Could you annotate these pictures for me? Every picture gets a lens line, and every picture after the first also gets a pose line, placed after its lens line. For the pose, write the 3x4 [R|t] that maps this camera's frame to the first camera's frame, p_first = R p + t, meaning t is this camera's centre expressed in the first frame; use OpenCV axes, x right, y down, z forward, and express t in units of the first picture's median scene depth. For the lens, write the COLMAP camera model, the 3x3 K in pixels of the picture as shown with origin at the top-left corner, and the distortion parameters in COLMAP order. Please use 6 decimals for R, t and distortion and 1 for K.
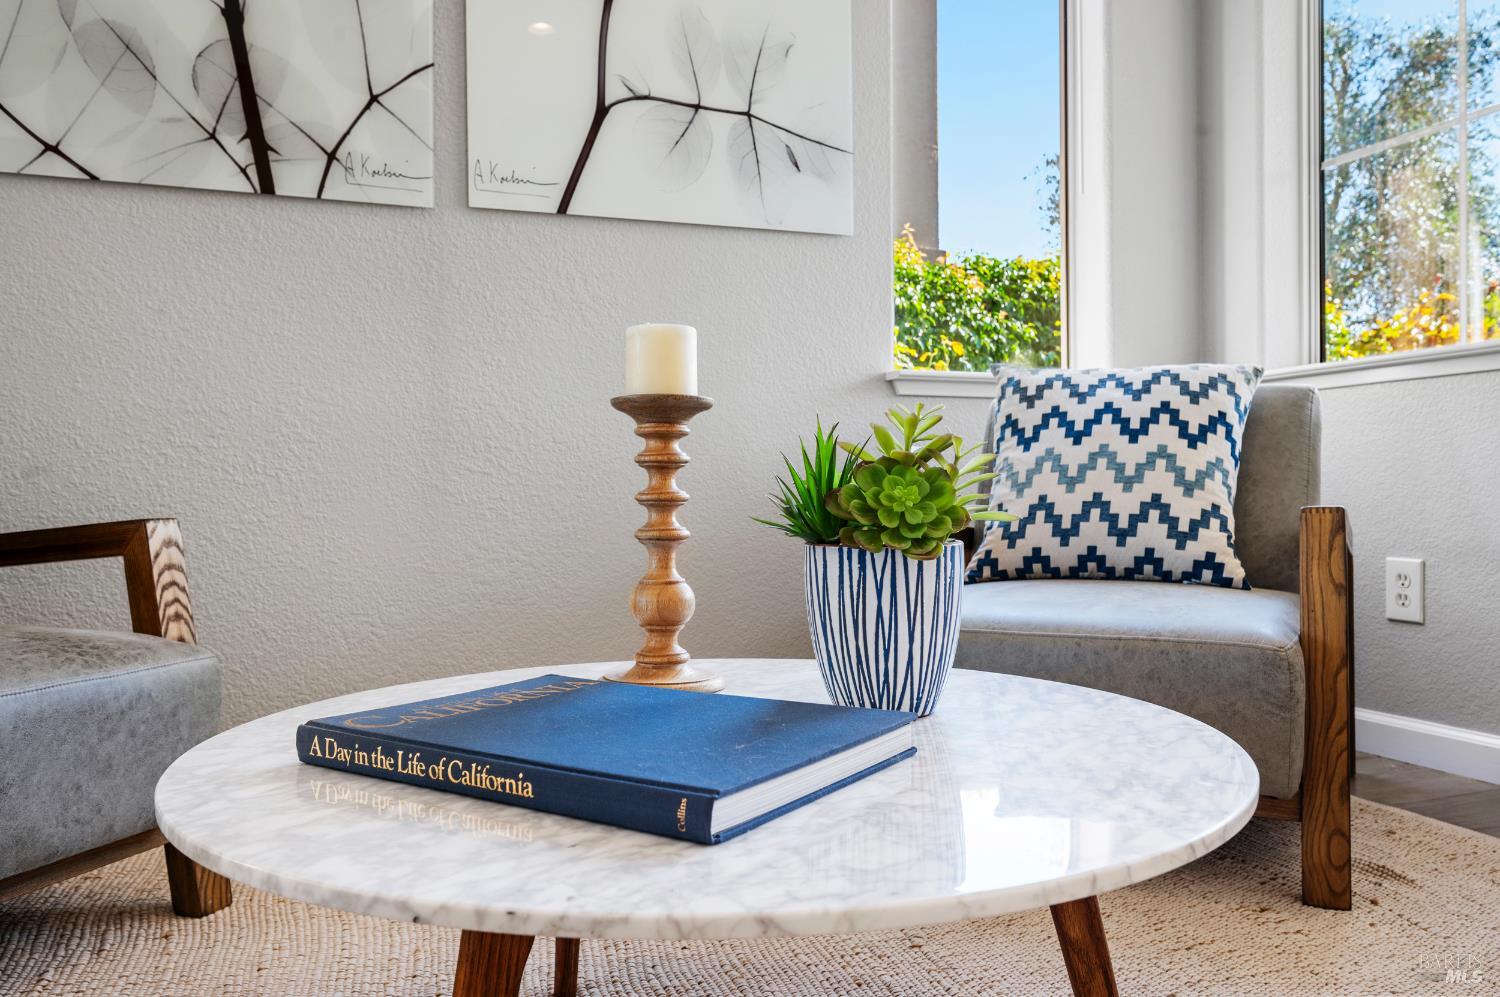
lens RADIAL K [[1136.9, 0, 757.3], [0, 1136.9, 490.5], [0, 0, 1]] dist [-0.010200, -0.004911]
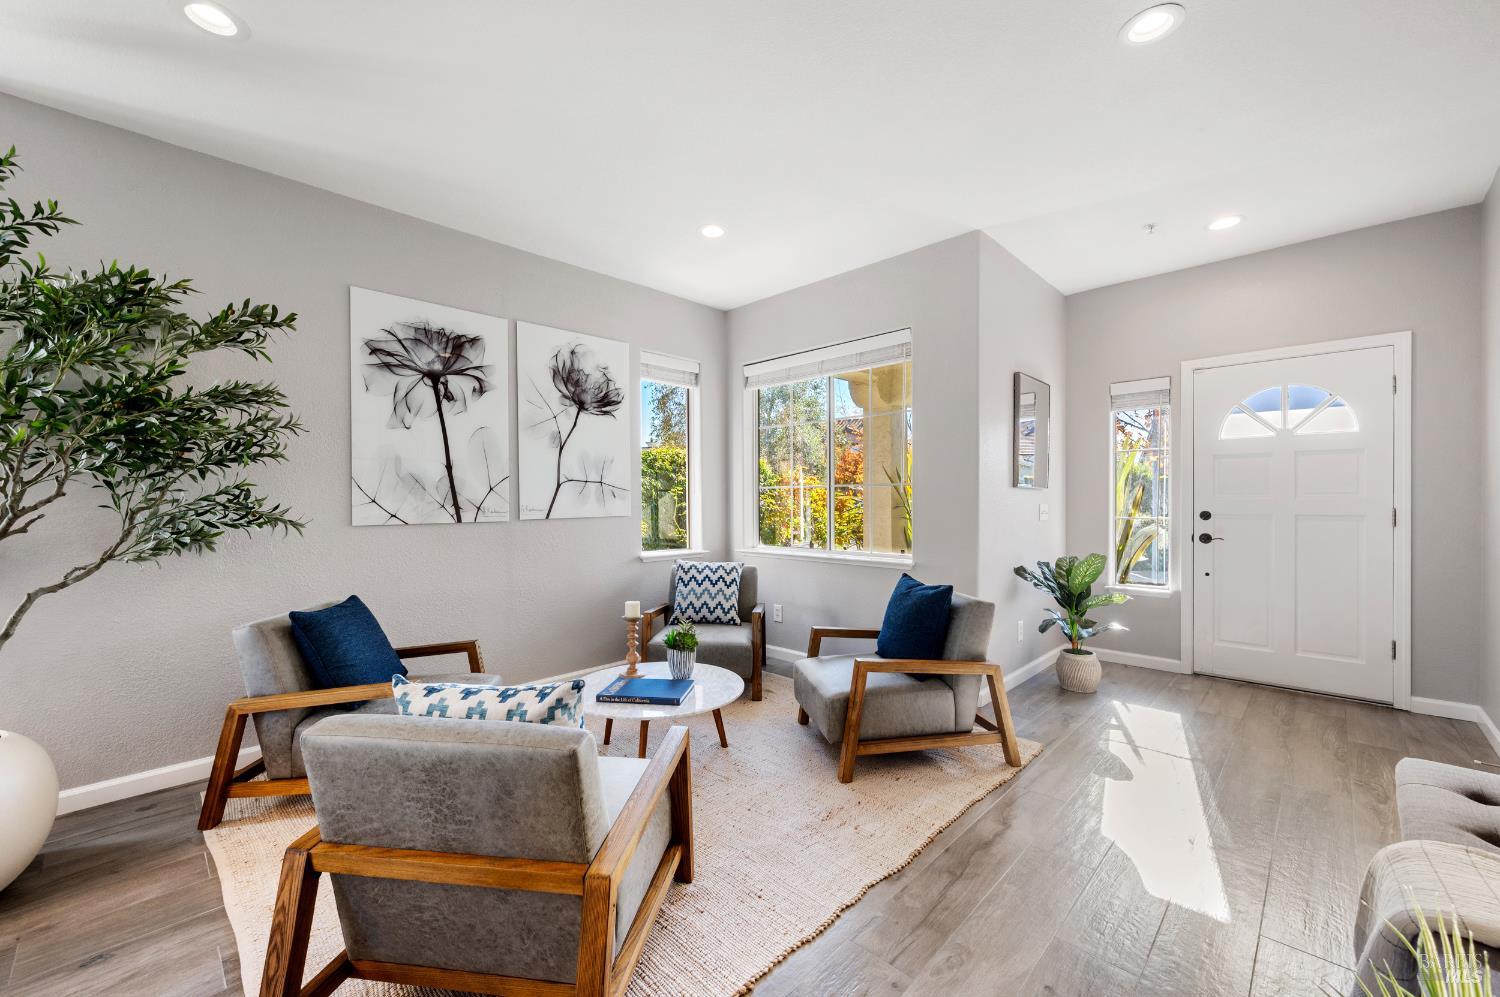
lens RADIAL K [[589.8, 0, 747.8], [0, 589.8, 499.6], [0, 0, 1]] dist [-0.002786, 0.000935]
pose [[0.909966, -0.001199, 0.414681, -0.397197], [0.002250, 0.999995, -0.002046, -0.334463], [-0.414676, 0.002795, 0.909965, -0.882900]]
